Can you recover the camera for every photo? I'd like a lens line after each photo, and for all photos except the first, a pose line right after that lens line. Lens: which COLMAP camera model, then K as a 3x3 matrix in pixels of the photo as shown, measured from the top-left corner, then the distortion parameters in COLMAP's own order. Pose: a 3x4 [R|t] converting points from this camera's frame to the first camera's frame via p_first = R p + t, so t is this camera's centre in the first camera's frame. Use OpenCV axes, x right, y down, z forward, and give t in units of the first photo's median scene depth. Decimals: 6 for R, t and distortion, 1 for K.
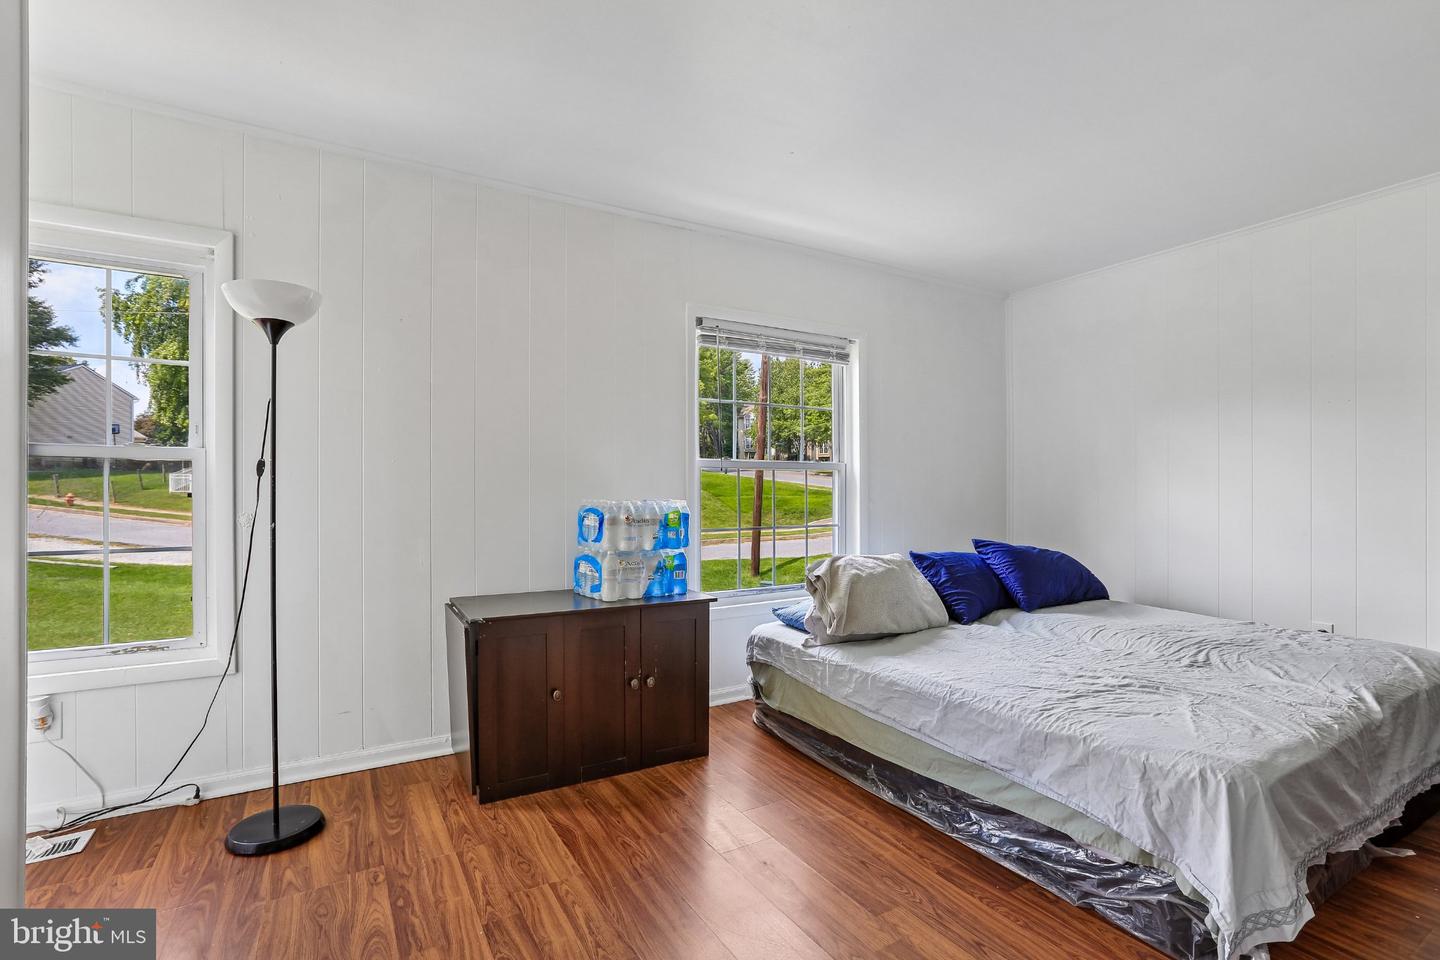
lens RADIAL K [[658.9, 0, 720.7], [0, 658.9, 486.2], [0, 0, 1]] dist [0.003106, 0.000433]
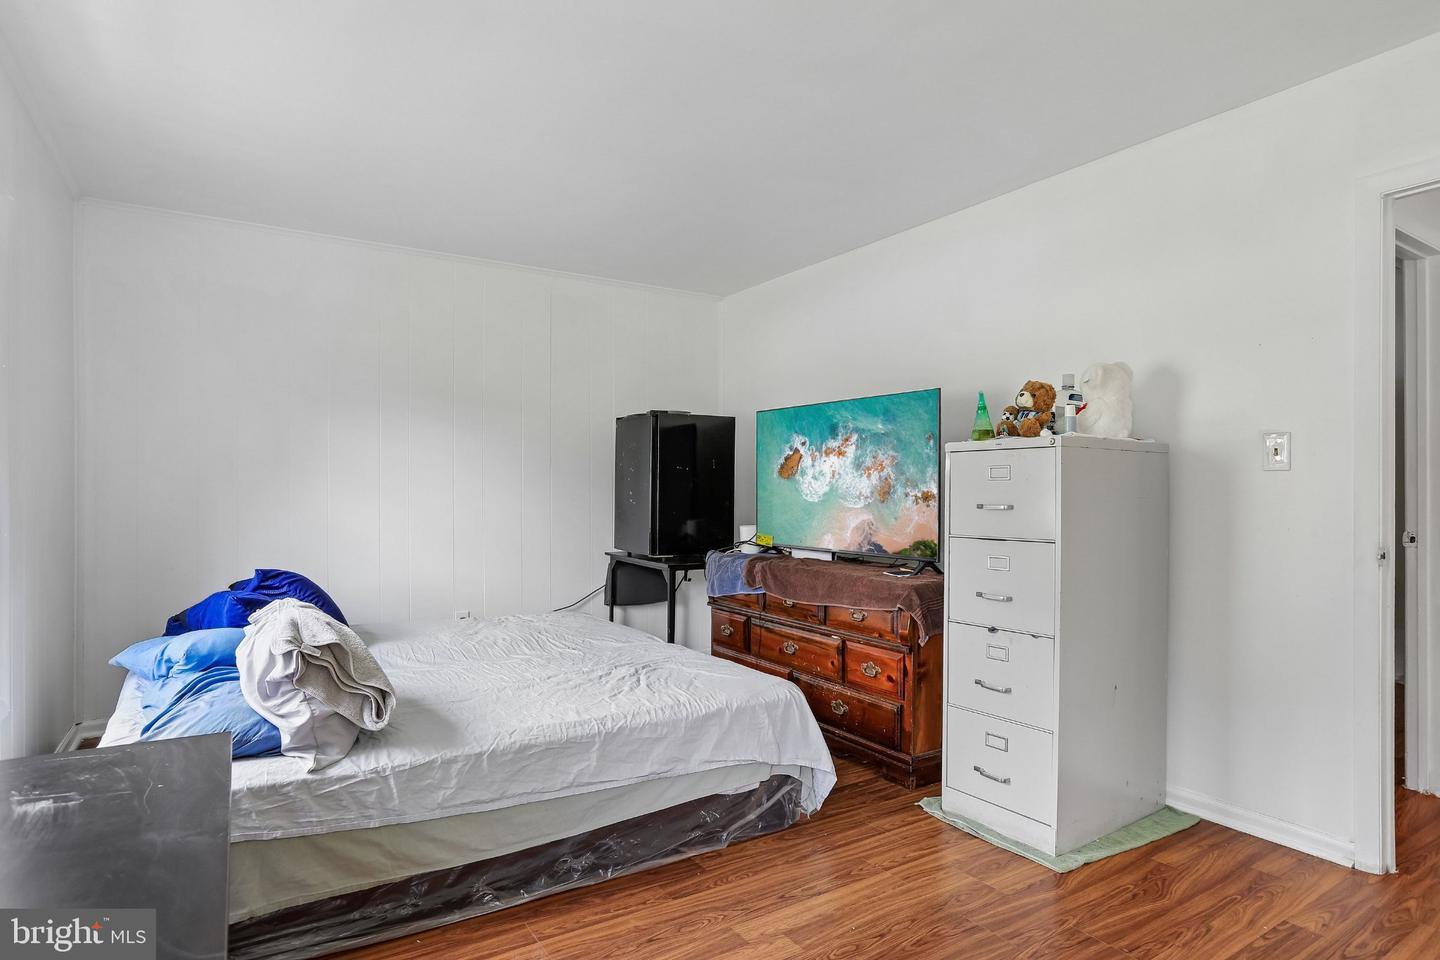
lens RADIAL K [[792.5, 0, 720.7], [0, 792.5, 484.9], [0, 0, 1]] dist [-0.006156, -0.000466]
pose [[-0.040797, 0.016724, 0.999027, -0.745111], [-0.020014, 0.999646, -0.017551, -0.000317], [-0.998967, -0.020711, -0.040448, 0.879046]]
